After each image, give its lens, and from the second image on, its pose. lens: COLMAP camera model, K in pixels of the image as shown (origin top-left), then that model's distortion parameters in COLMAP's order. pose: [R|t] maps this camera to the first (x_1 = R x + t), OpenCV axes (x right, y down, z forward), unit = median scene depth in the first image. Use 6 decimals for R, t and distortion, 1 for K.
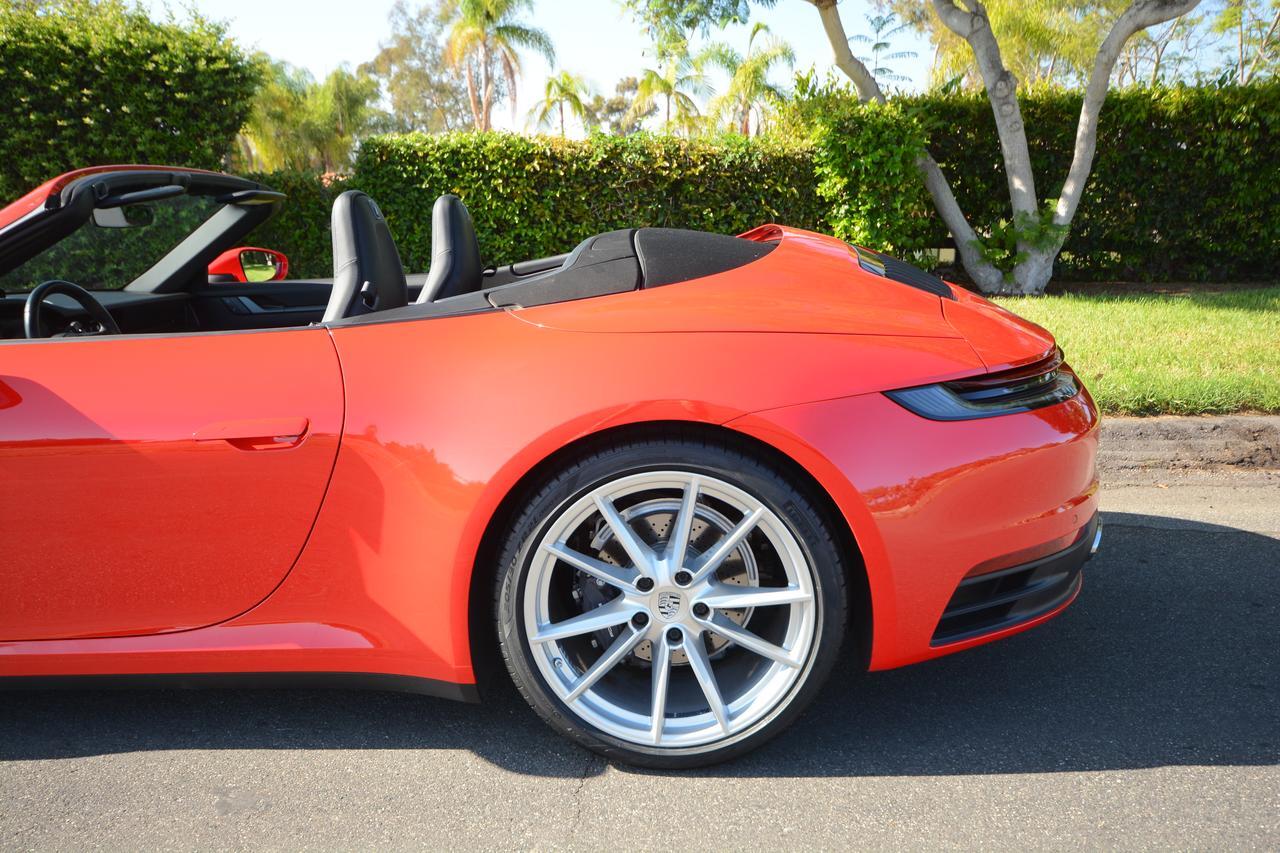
lens RADIAL K [[1036.3, 0, 632.9], [0, 1036.3, 430.4], [0, 0, 1]] dist [-0.005306, 0.057079]
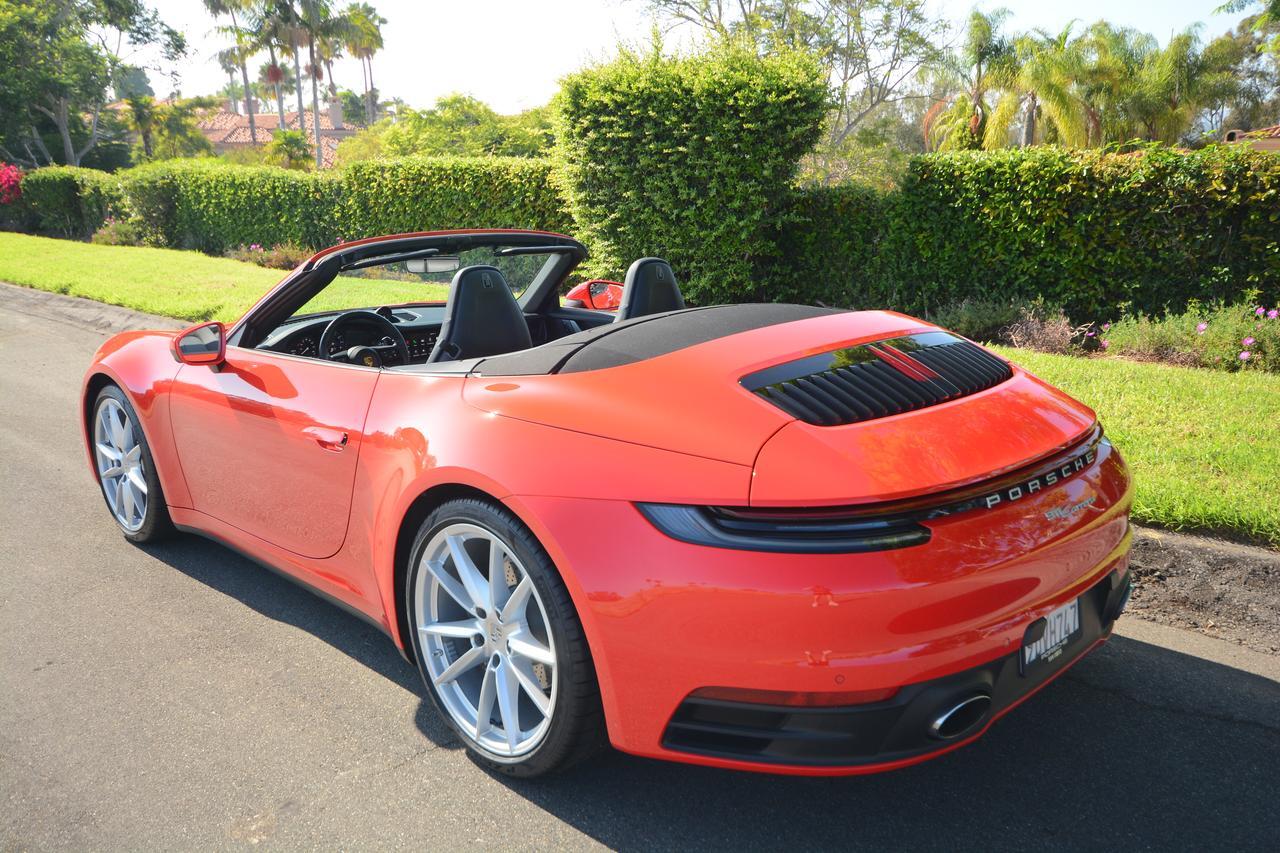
lens RADIAL K [[1036.3, 0, 632.9], [0, 1036.3, 430.4], [0, 0, 1]] dist [-0.005306, 0.057079]
pose [[0.737016, 0.170965, -0.653895, 0.263697], [-0.155445, 0.984420, 0.082178, -0.056197], [0.657757, 0.041078, 0.752109, 0.051333]]
